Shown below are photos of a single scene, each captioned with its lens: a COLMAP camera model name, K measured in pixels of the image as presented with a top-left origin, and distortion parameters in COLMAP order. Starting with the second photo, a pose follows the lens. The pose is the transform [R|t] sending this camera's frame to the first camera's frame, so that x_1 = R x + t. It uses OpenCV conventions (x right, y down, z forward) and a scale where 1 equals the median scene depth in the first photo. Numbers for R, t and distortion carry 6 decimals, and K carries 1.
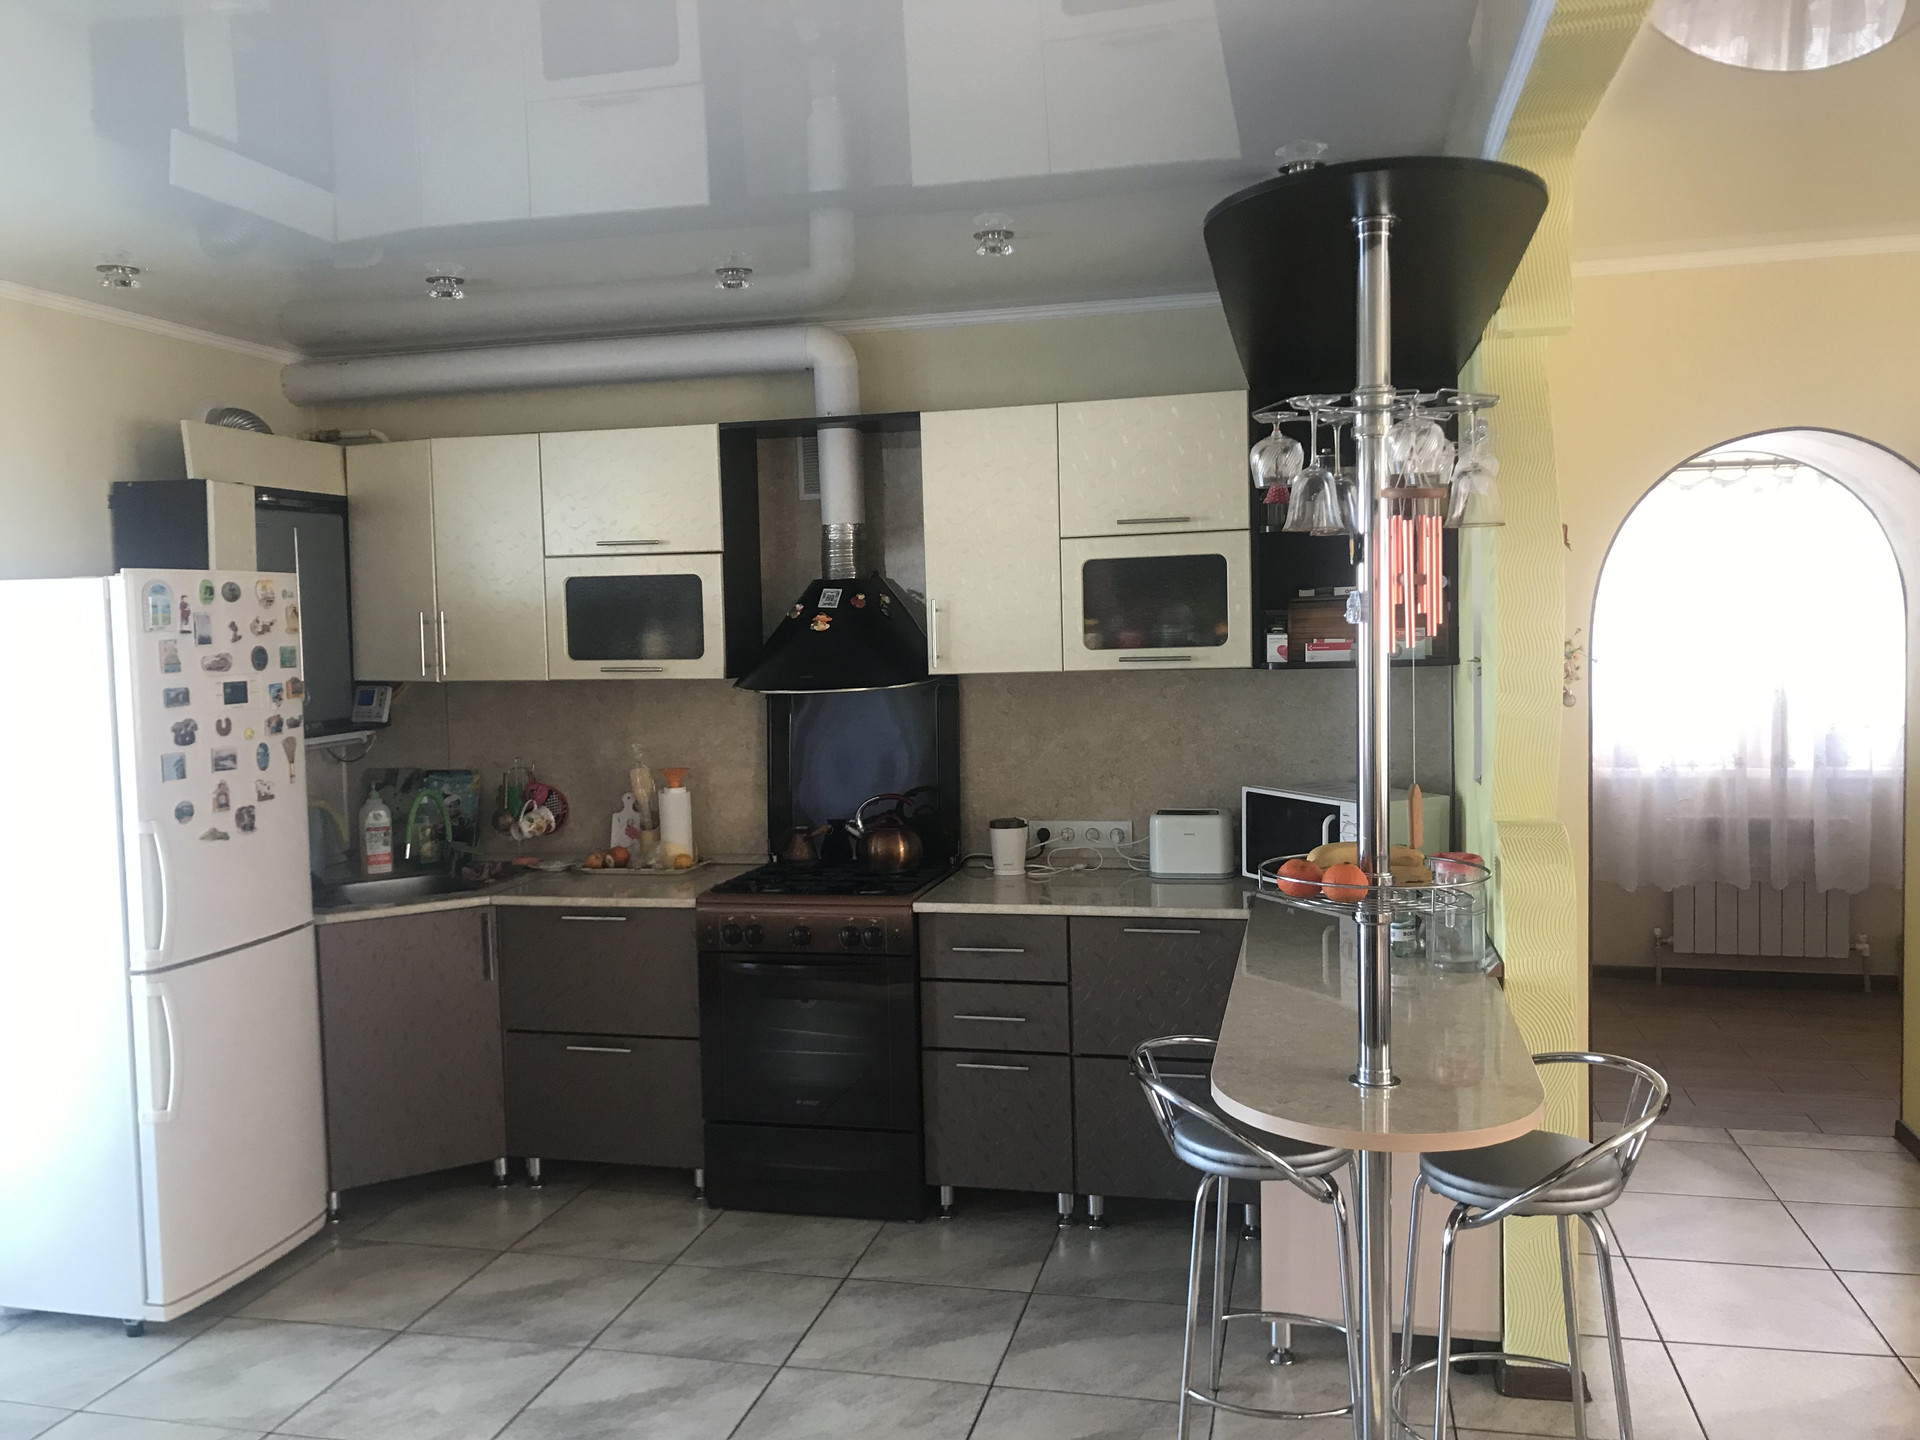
lens RADIAL K [[1606.5, 0, 949.6], [0, 1606.5, 717.1], [0, 0, 1]] dist [0.013887, 0.003764]
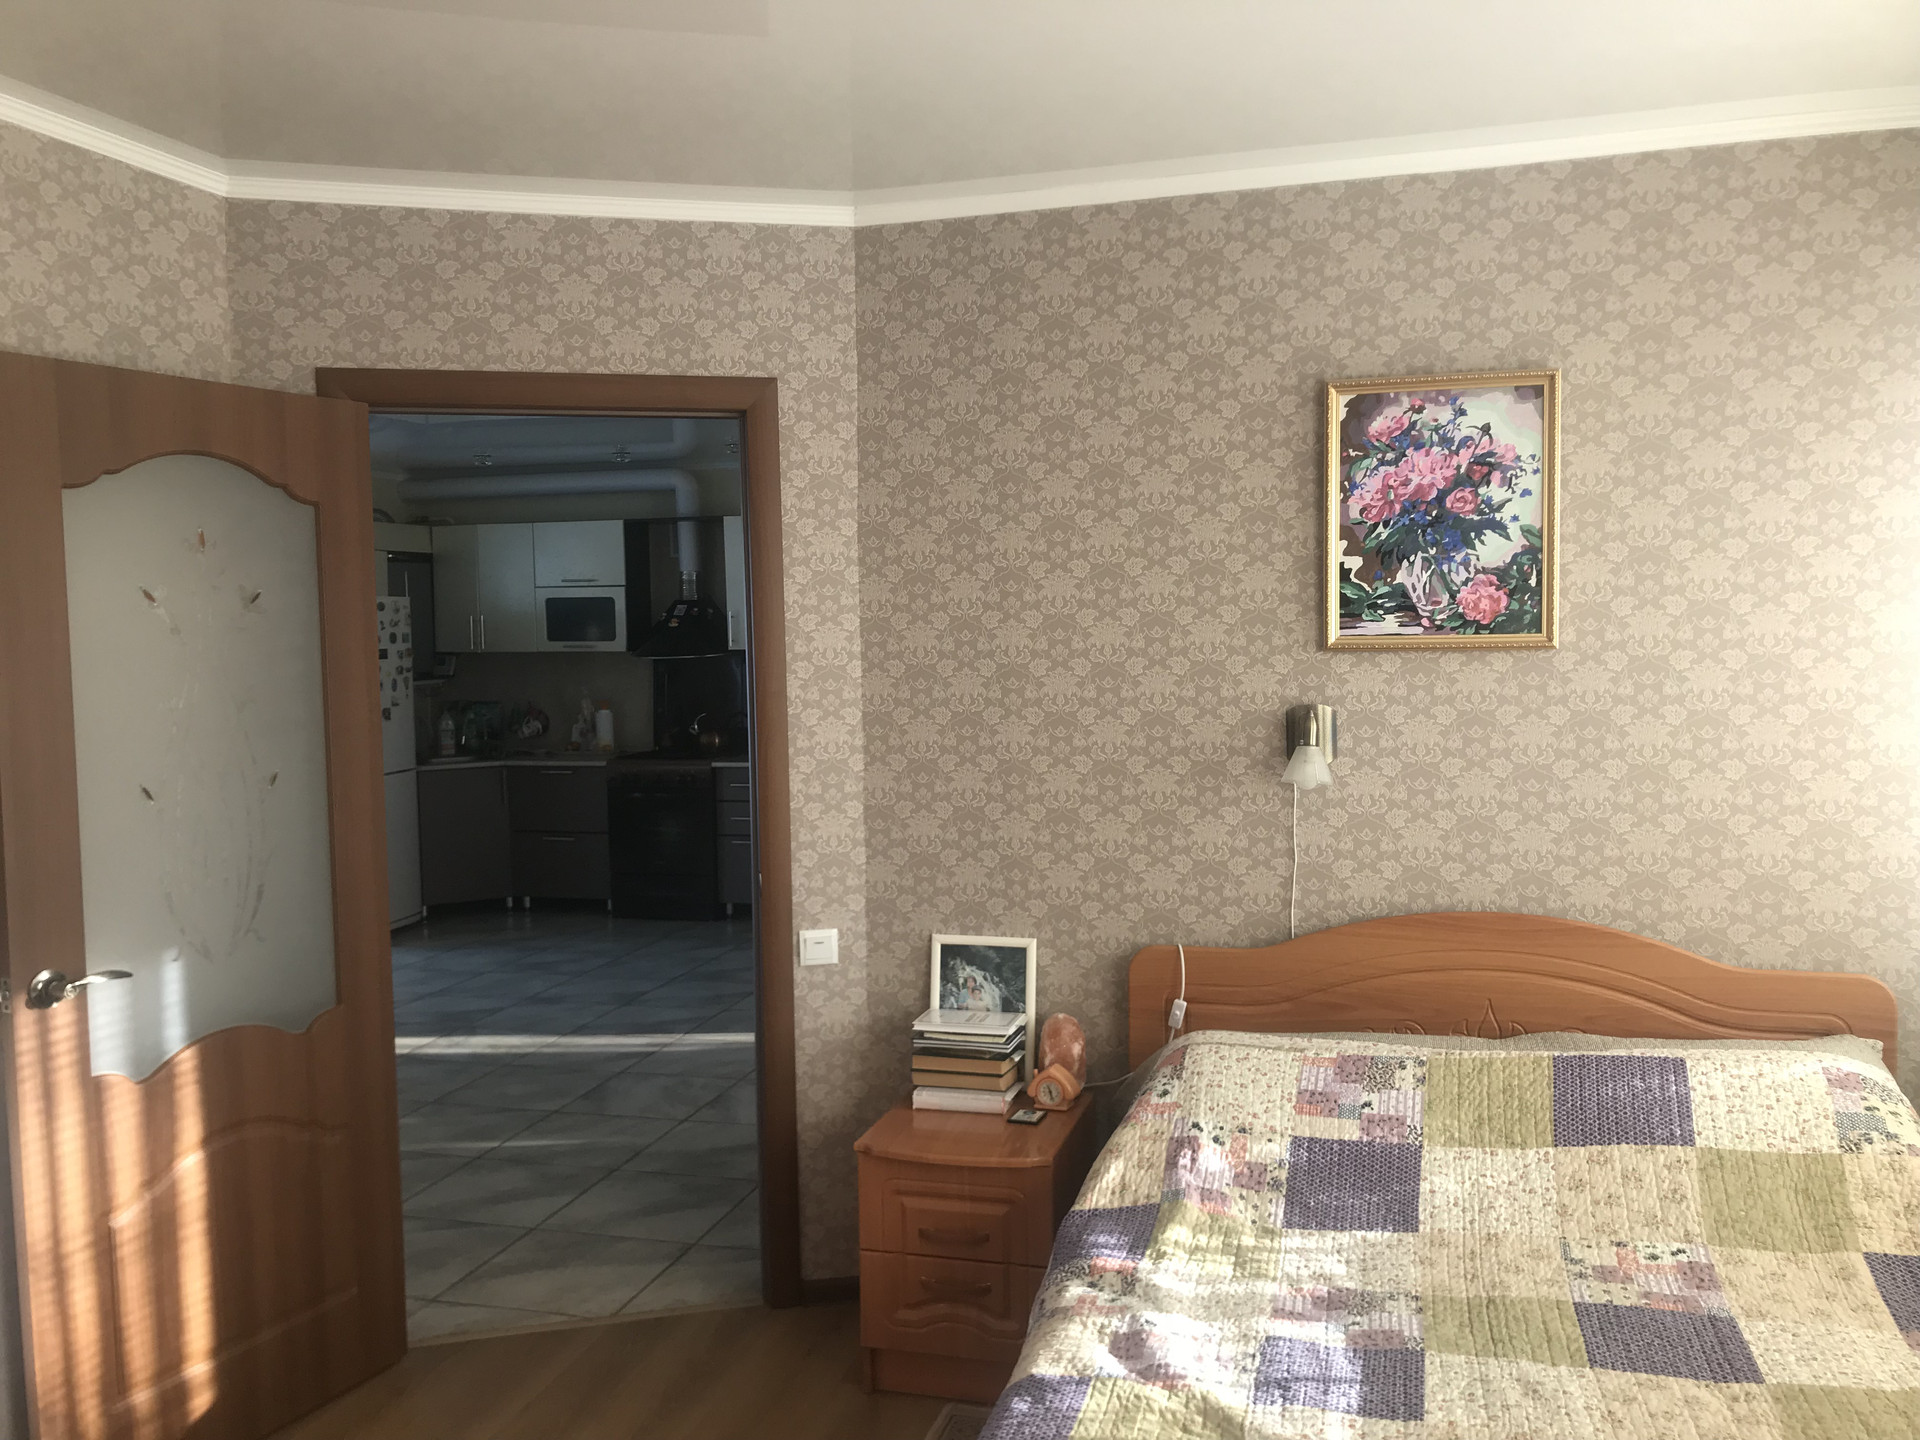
lens RADIAL K [[1606.5, 0, 969.4], [0, 1606.5, 724.9], [0, 0, 1]] dist [0.013887, 0.003764]
pose [[0.999728, 0.008421, -0.021736, 0.314857], [-0.008298, 0.999949, 0.005723, 0.050003], [0.021783, -0.005541, 0.999747, -0.923134]]
